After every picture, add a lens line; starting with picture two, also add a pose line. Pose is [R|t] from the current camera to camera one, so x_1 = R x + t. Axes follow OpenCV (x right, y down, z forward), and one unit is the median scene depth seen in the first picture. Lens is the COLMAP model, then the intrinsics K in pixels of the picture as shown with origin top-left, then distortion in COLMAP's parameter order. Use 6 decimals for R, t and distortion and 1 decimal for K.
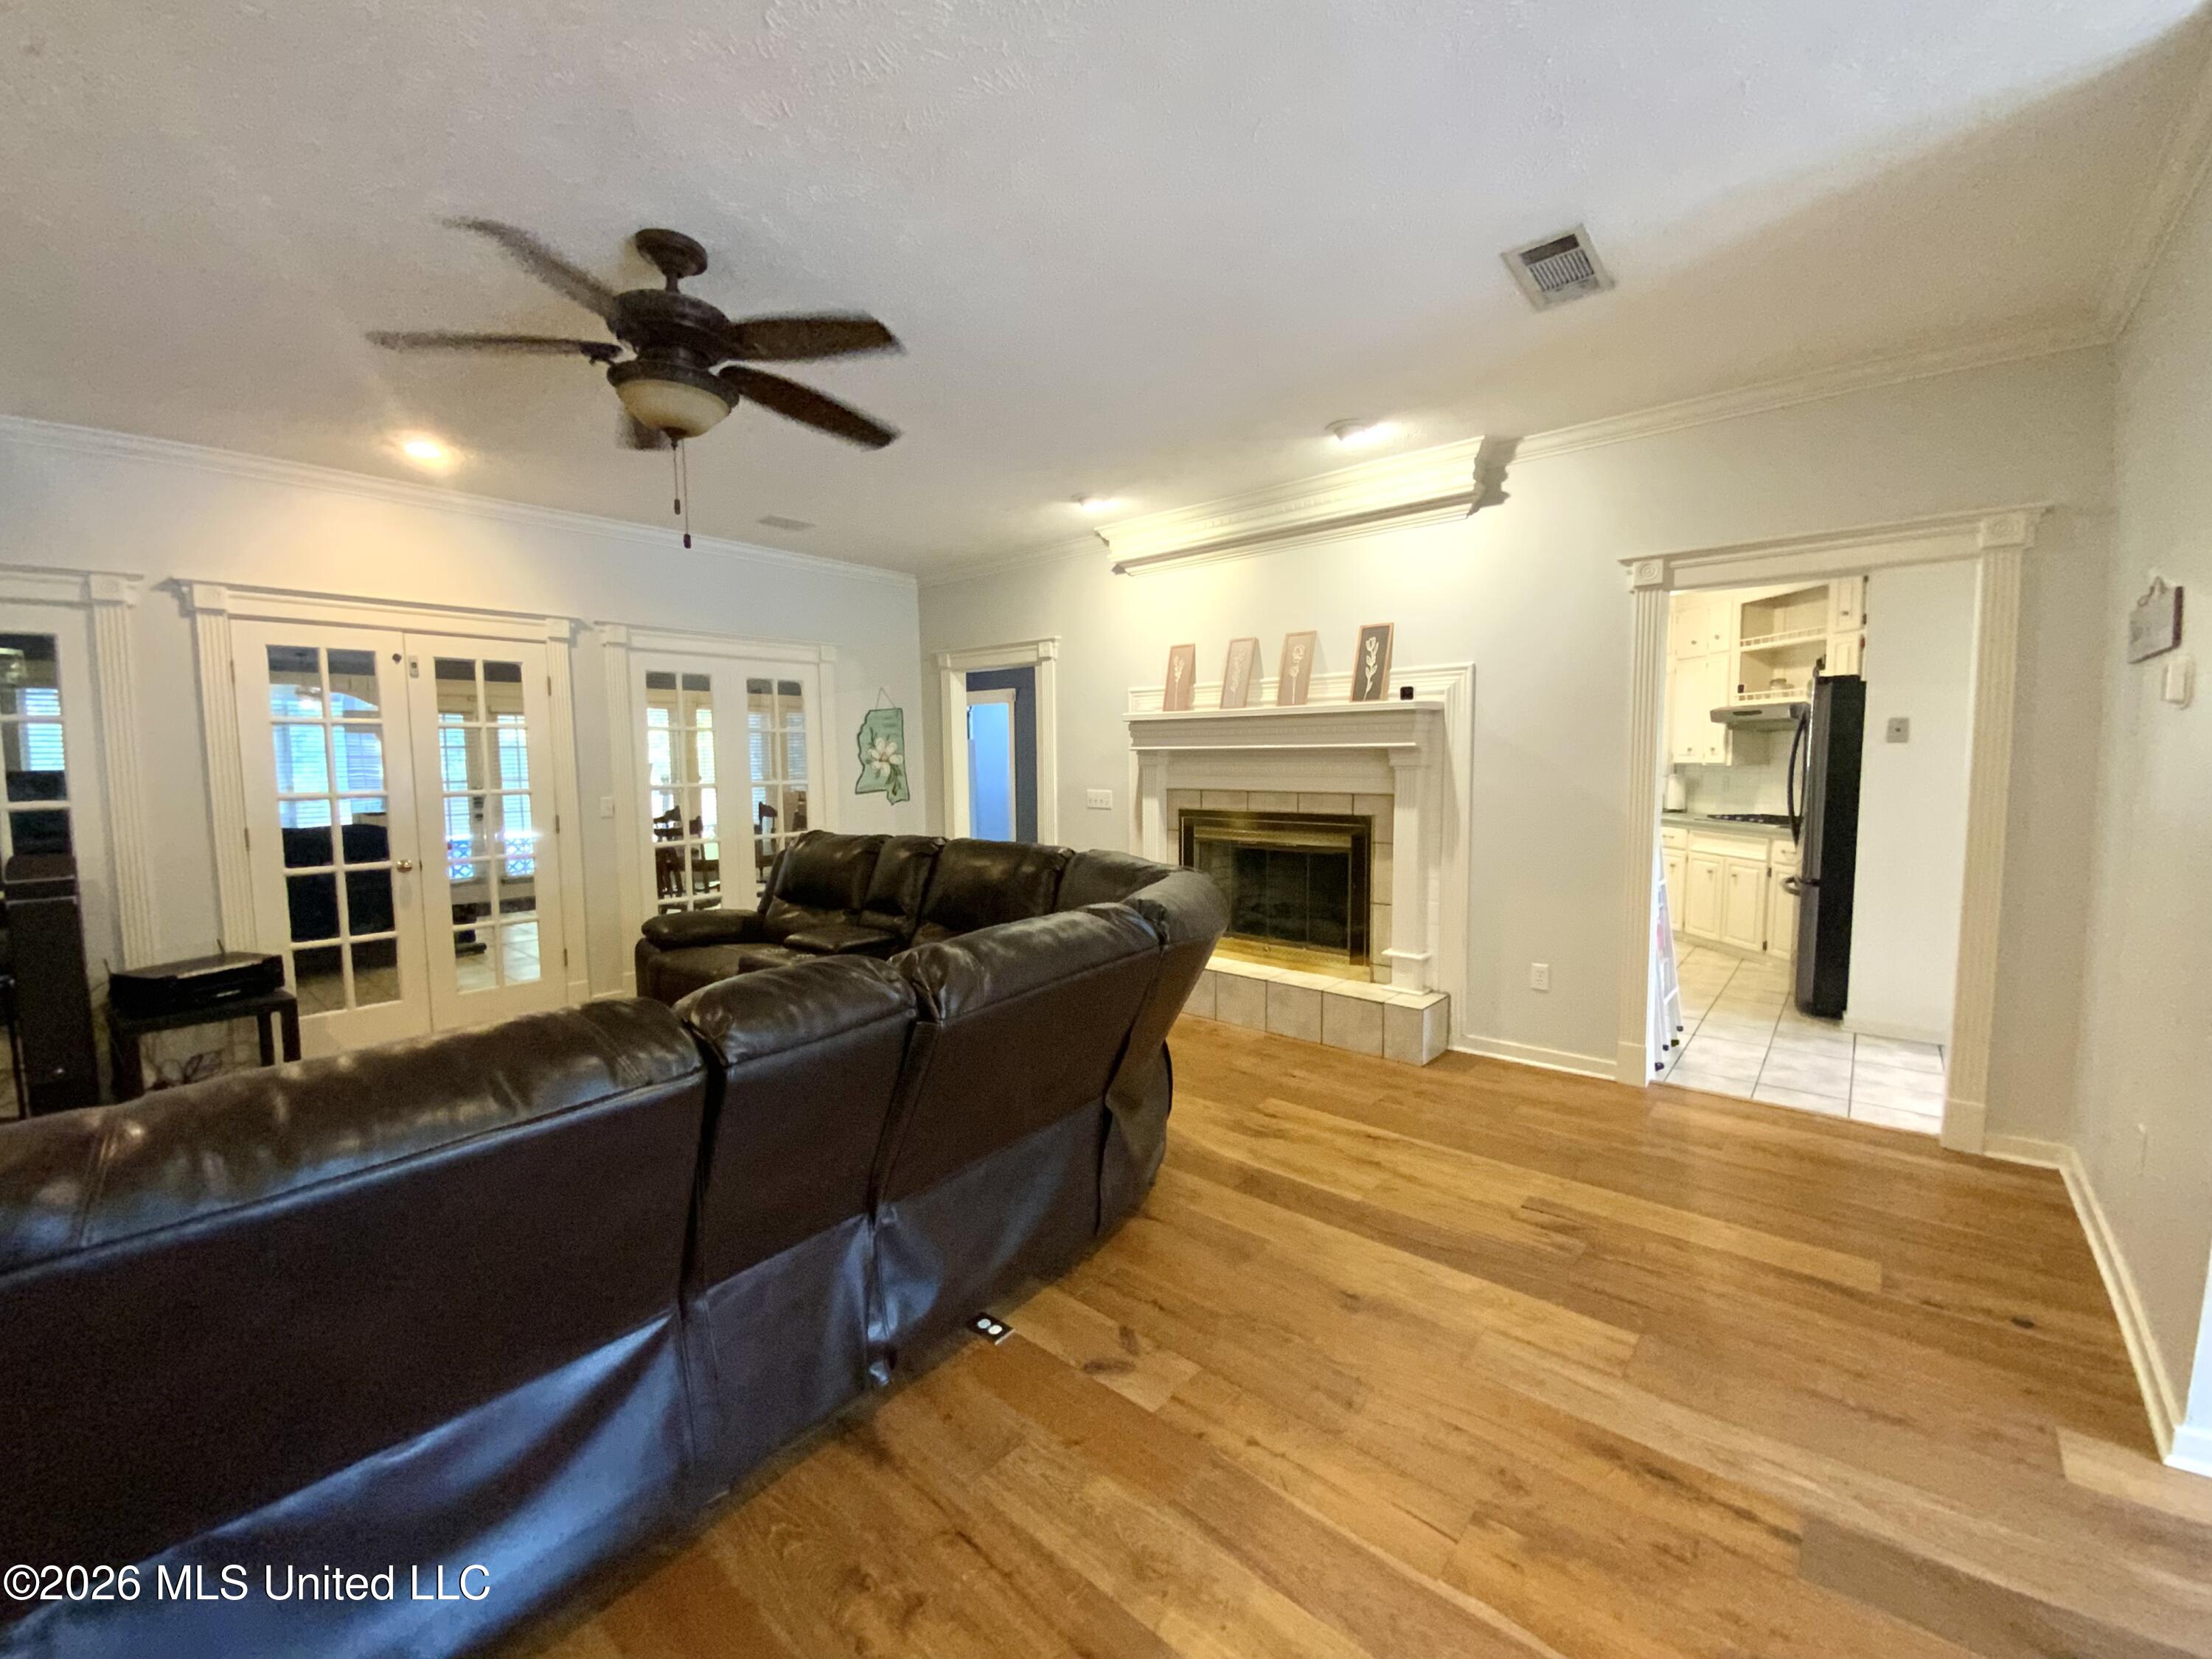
lens RADIAL K [[897.5, 0, 1109.8], [0, 897.5, 830.7], [0, 0, 1]] dist [0.000068, -0.003424]
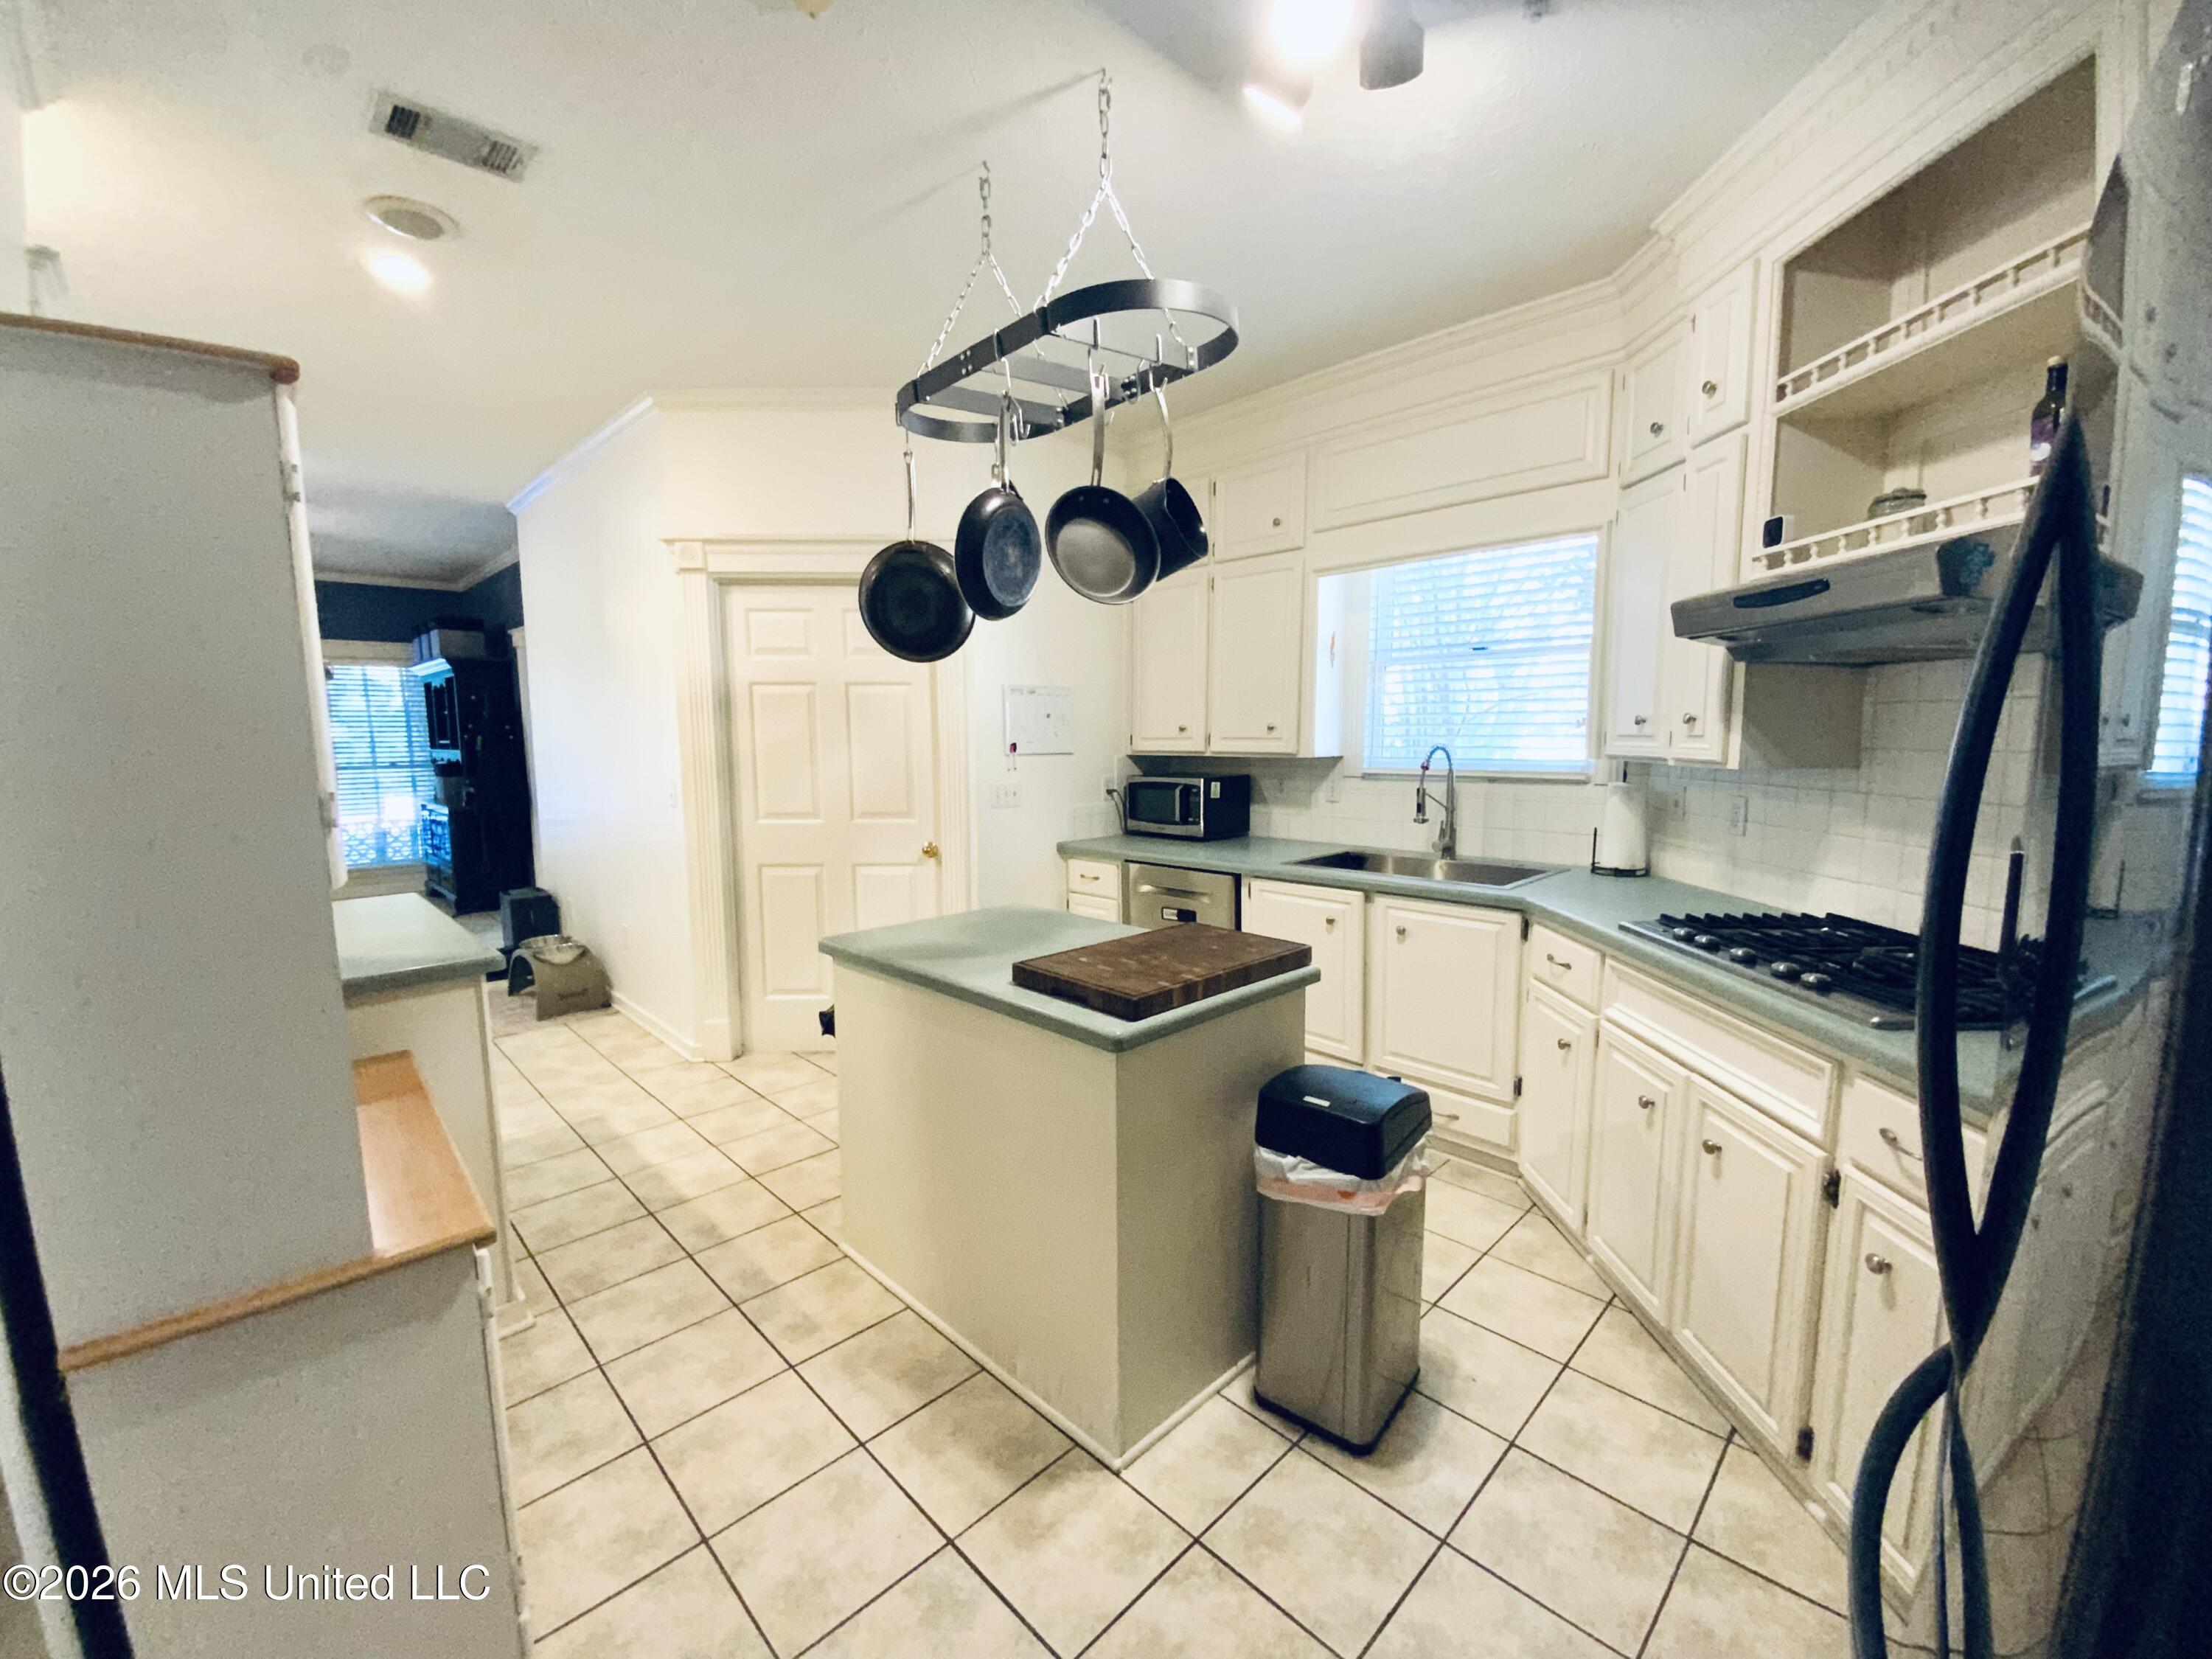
lens RADIAL K [[897.5, 0, 1099.8], [0, 897.5, 832.5], [0, 0, 1]] dist [0.000068, -0.003424]
pose [[0.996125, 0.016800, -0.086335, 0.718569], [-0.014447, 0.999509, 0.027805, -0.081607], [0.086759, -0.026450, 0.995878, 0.956952]]
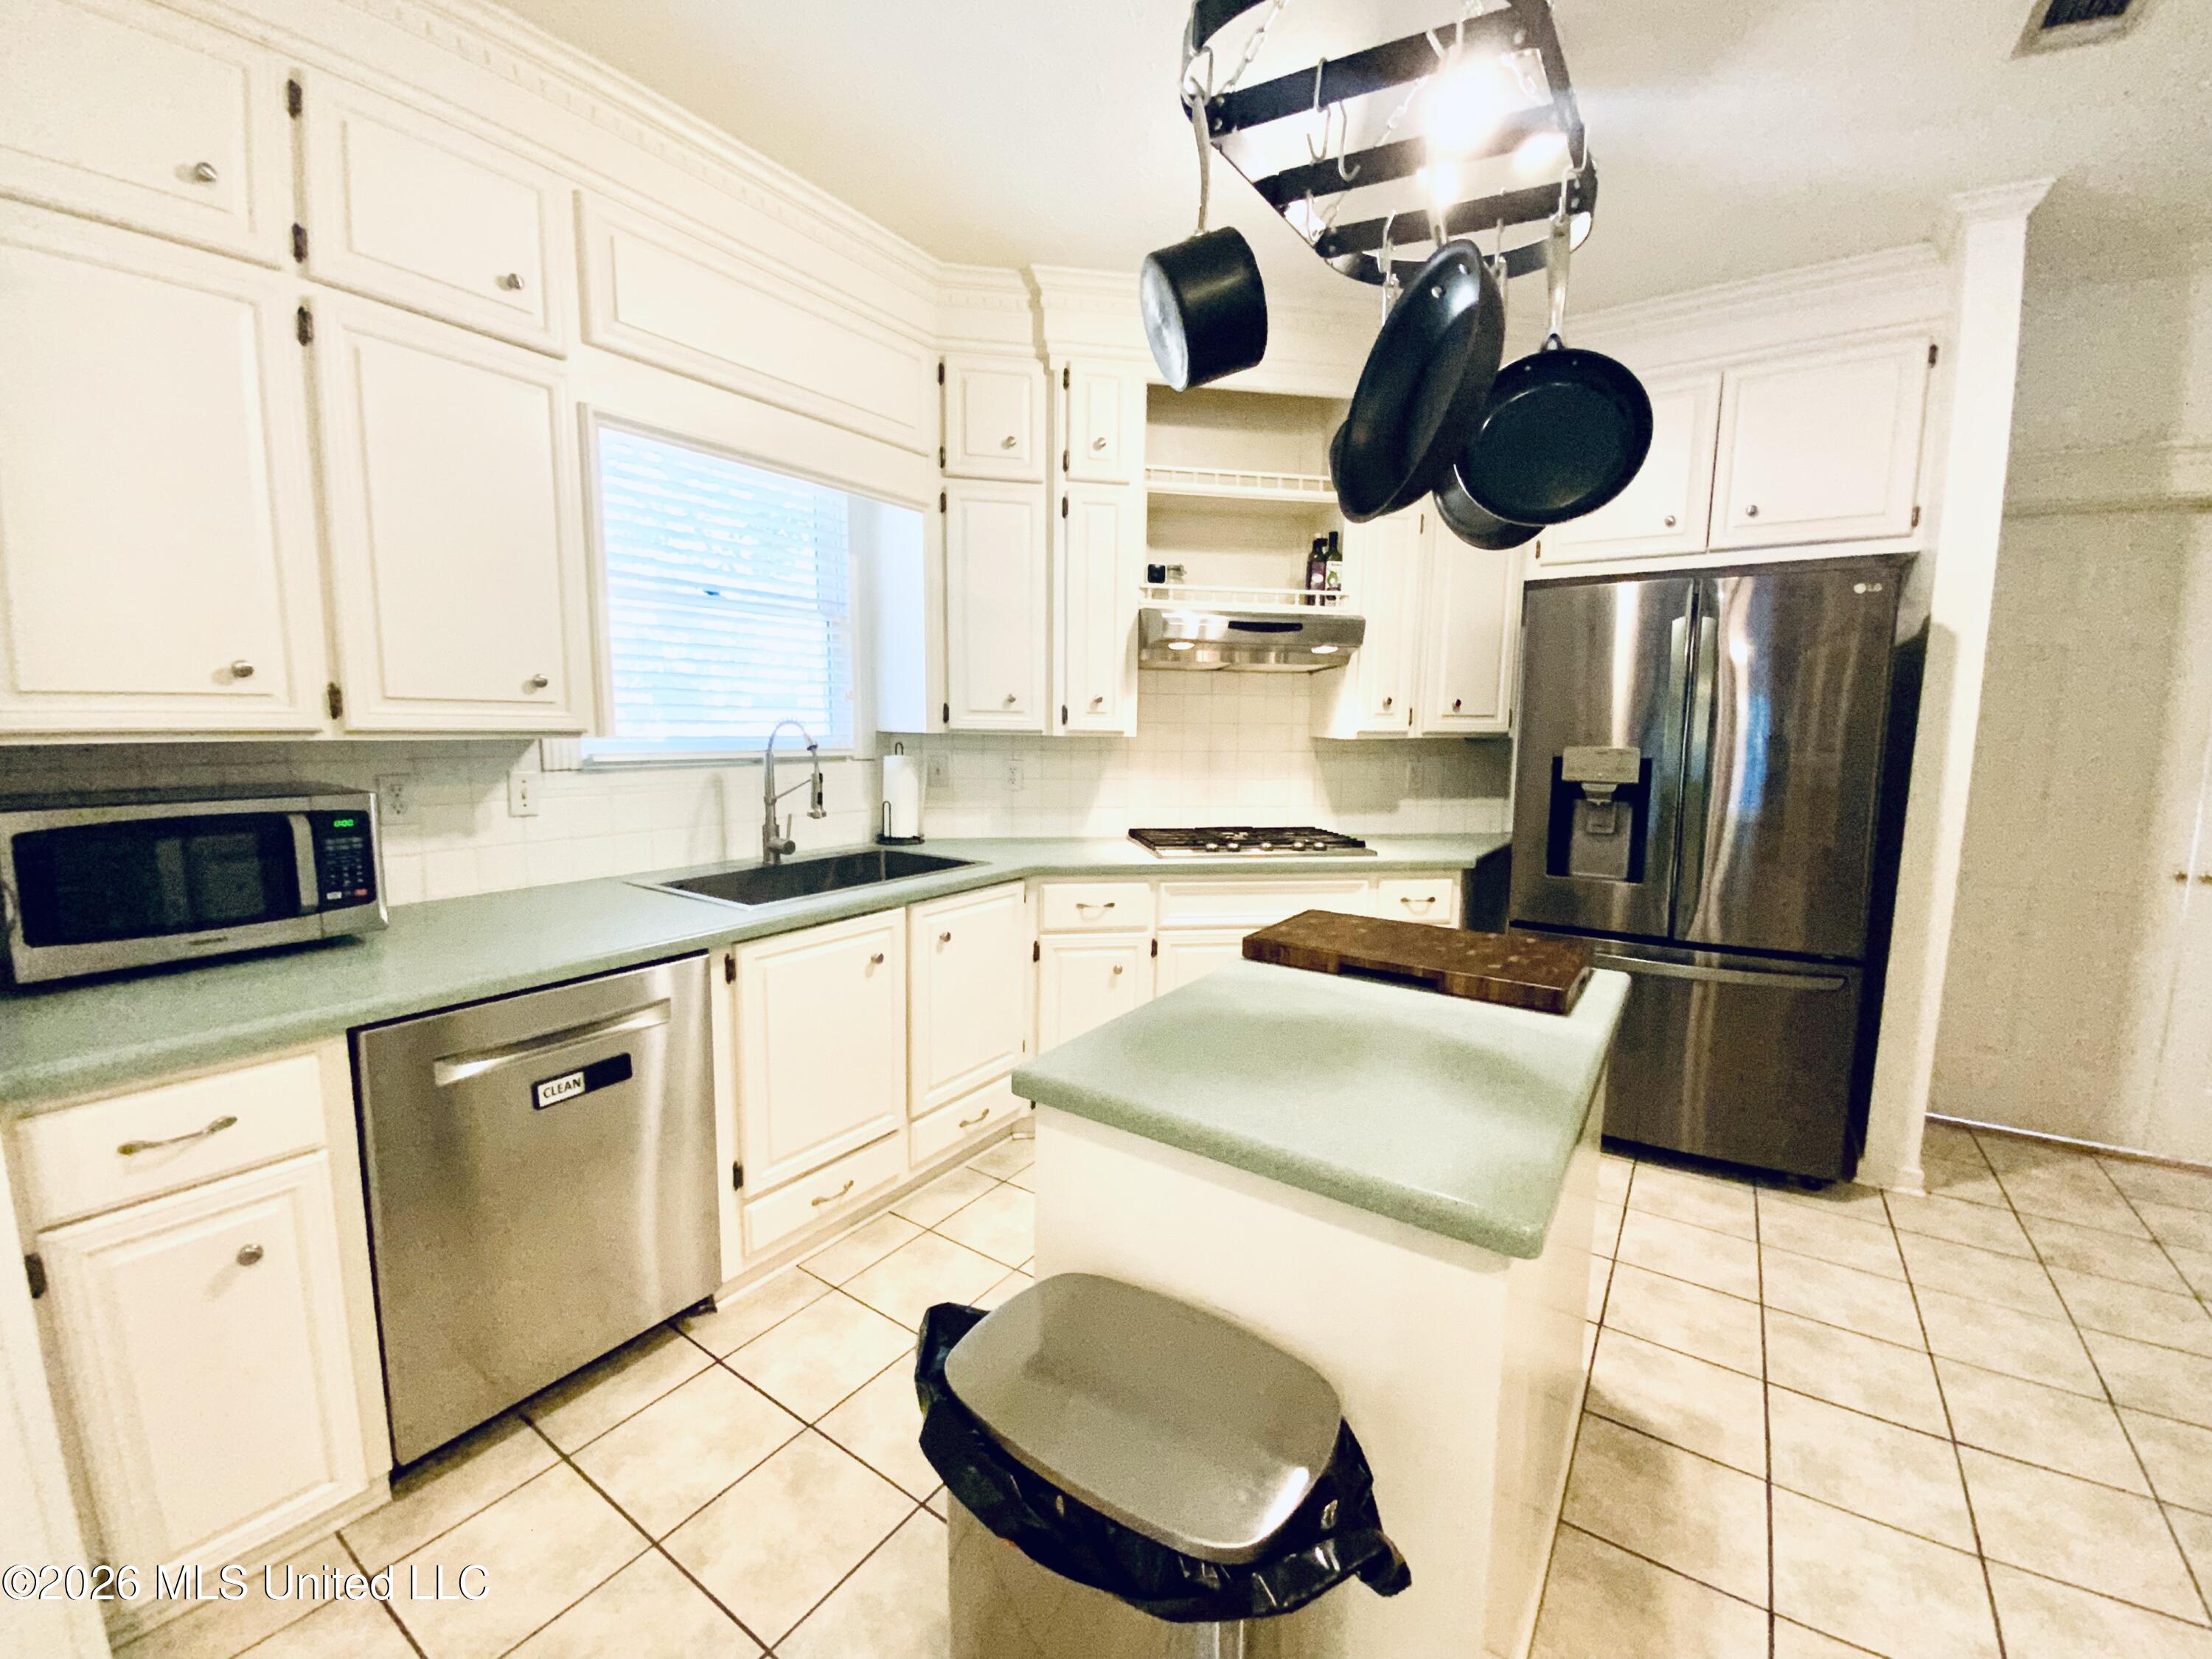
lens RADIAL K [[897.5, 0, 1097.3], [0, 897.5, 827.6], [0, 0, 1]] dist [0.000068, -0.003424]
pose [[-0.092668, -0.116642, 0.988841, 0.326685], [0.066001, 0.990211, 0.122989, -0.126176], [-0.993507, 0.076662, -0.084063, 1.580252]]
